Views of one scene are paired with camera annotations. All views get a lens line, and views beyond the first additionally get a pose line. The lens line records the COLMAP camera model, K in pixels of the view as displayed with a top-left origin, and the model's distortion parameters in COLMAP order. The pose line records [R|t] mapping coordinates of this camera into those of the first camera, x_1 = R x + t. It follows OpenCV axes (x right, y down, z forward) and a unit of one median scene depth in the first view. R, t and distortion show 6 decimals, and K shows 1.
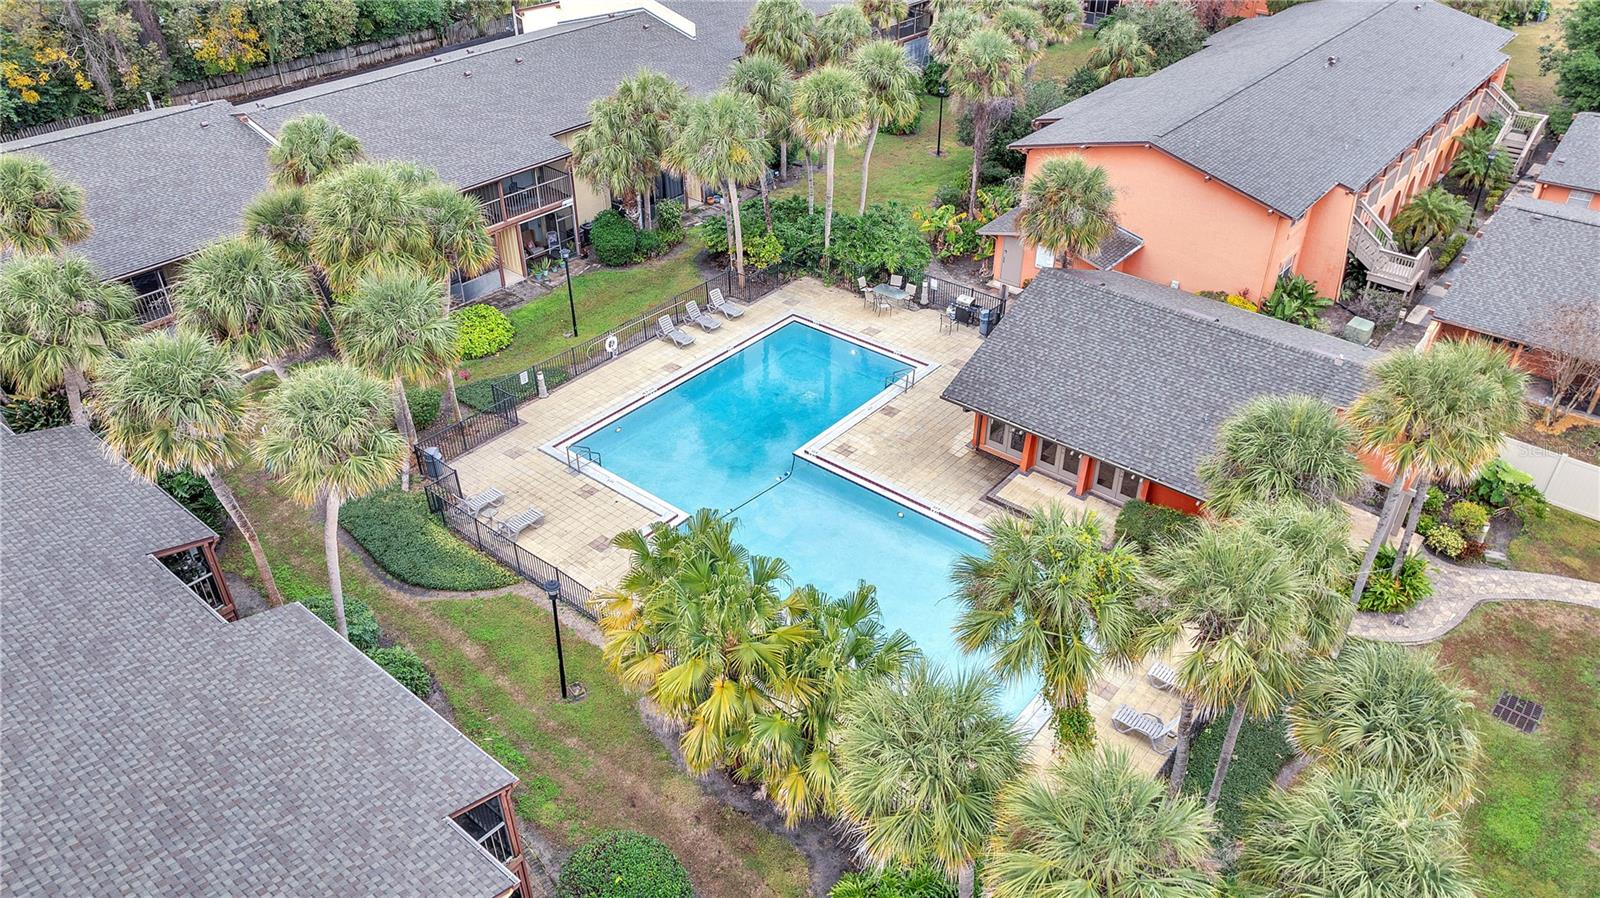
lens RADIAL K [[1116.4, 0, 800.0], [0, 1116.4, 449.0], [0, 0, 1]] dist [-0.013421, -0.002784]
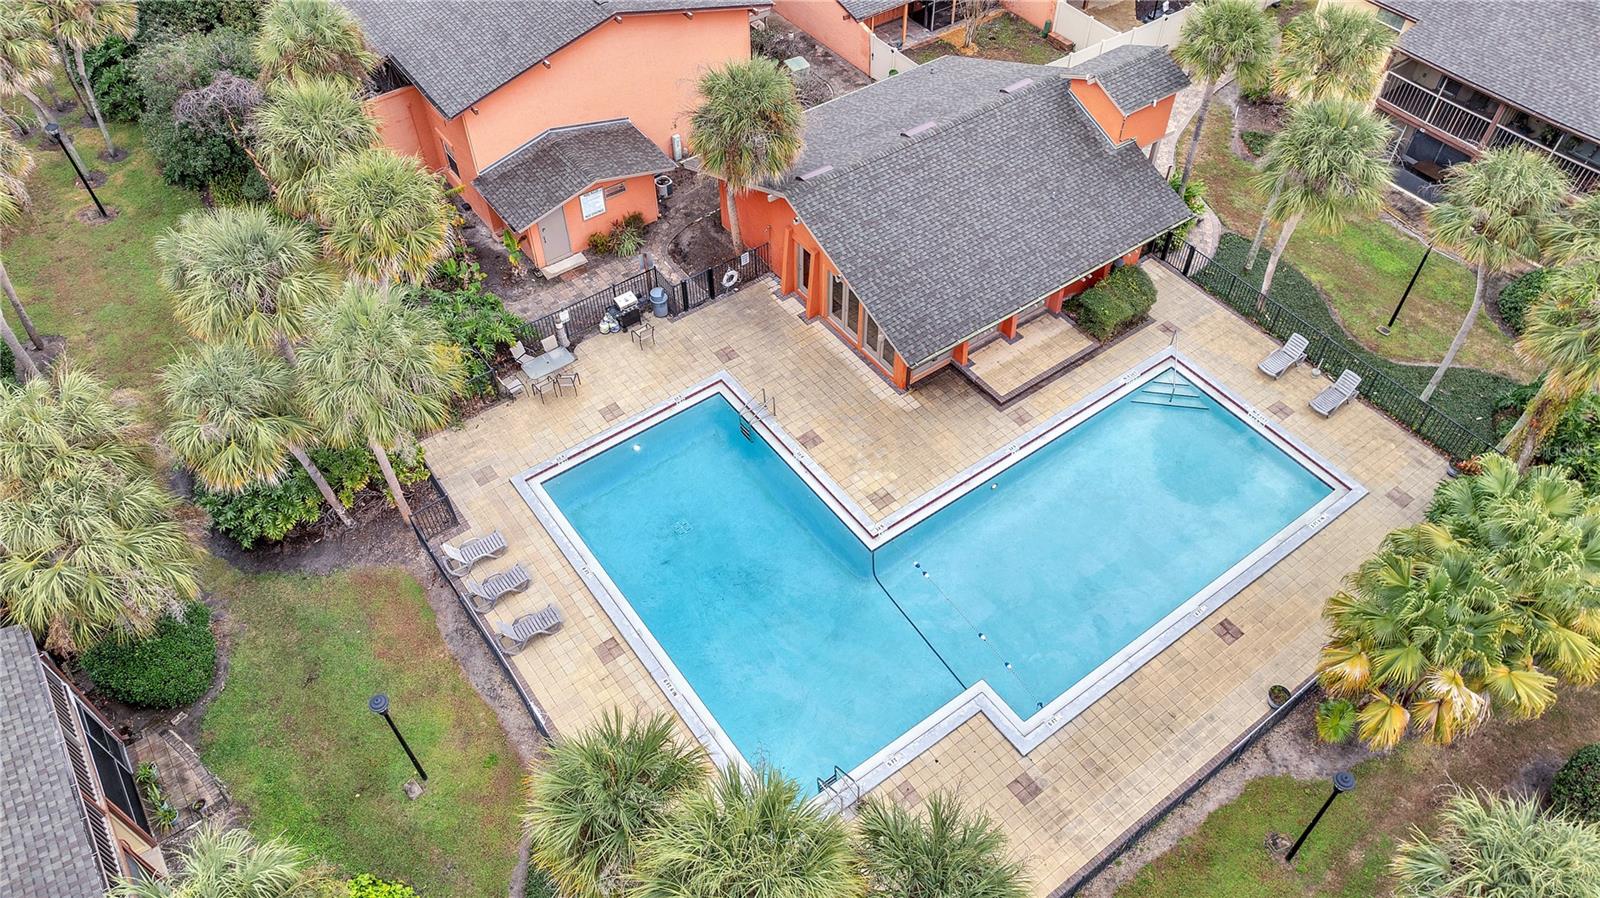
lens RADIAL K [[1116.4, 0, 800.0], [0, 1116.4, 449.0], [0, 0, 1]] dist [-0.013421, -0.002784]
pose [[0.245862, -0.729517, 0.638245, -0.384946], [0.544066, 0.648811, 0.532012, -0.404266], [-0.802212, 0.216446, 0.556423, 0.482486]]
